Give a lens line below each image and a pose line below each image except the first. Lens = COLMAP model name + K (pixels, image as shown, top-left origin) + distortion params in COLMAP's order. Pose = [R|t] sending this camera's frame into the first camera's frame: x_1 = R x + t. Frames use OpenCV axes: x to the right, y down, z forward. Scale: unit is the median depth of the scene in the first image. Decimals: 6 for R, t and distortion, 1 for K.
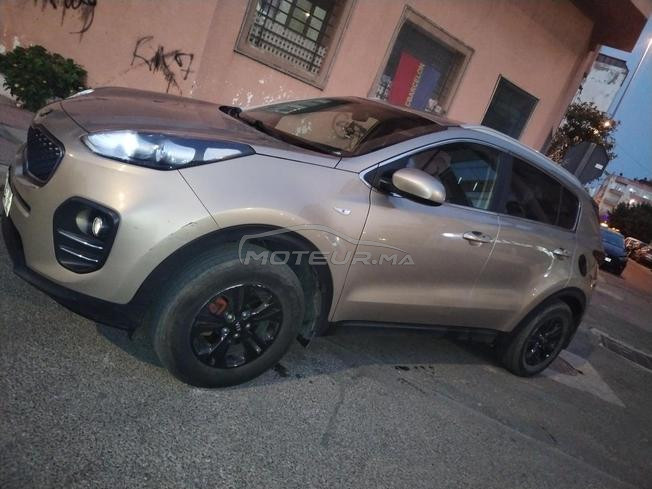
lens RADIAL K [[488.5, 0, 326.6], [0, 488.5, 243.3], [0, 0, 1]] dist [0.015307, -0.005185]
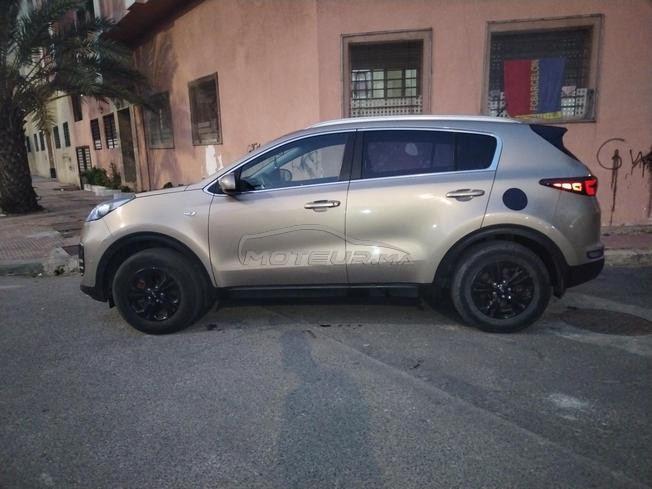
lens RADIAL K [[488.5, 0, 325.5], [0, 488.5, 246.6], [0, 0, 1]] dist [0.015307, -0.005185]
pose [[0.693709, -0.267210, -0.668855, 0.690532], [0.137991, 0.960740, -0.240702, 0.241429], [0.706914, 0.074681, 0.703346, 0.089327]]
